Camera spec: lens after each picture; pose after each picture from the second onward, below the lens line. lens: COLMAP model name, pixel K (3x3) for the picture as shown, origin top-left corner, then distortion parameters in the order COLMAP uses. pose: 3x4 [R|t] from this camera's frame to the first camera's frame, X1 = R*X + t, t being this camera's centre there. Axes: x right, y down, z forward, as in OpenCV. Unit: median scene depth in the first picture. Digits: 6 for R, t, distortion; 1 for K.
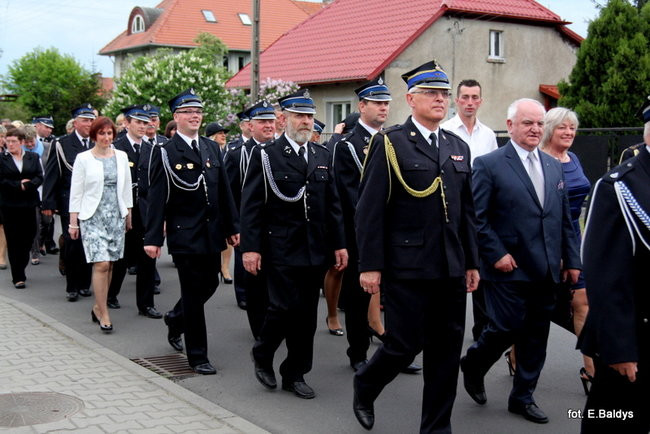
lens RADIAL K [[1017.6, 0, 325.0], [0, 1017.6, 217.0], [0, 0, 1]] dist [0.033448, 0.118605]
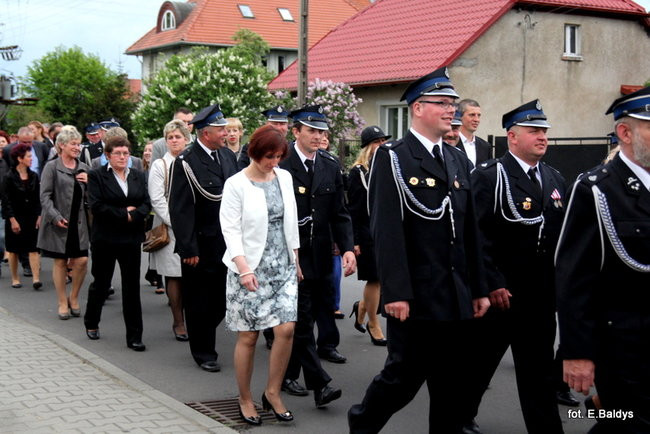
lens RADIAL K [[1113.3, 0, 325.0], [0, 1113.3, 217.0], [0, 0, 1]] dist [0.062198, 0.014121]
pose [[0.999364, 0.001692, -0.035632, -0.012302], [-0.002148, 0.999916, -0.012765, -0.001985], [0.035607, 0.012833, 0.999283, 0.018372]]
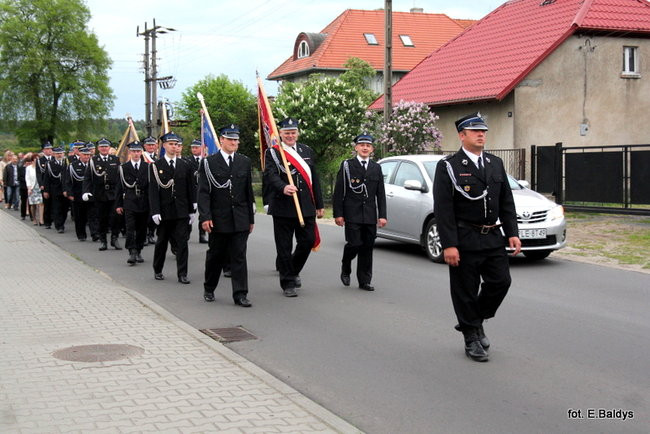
lens RADIAL K [[1062.5, 0, 325.0], [0, 1062.5, 217.0], [0, 0, 1]] dist [0.062178, 0.019126]
pose [[0.981897, -0.005014, -0.189351, 0.068743], [0.001024, 0.999775, -0.021164, 0.007955], [0.189414, 0.020587, 0.981681, -0.091868]]
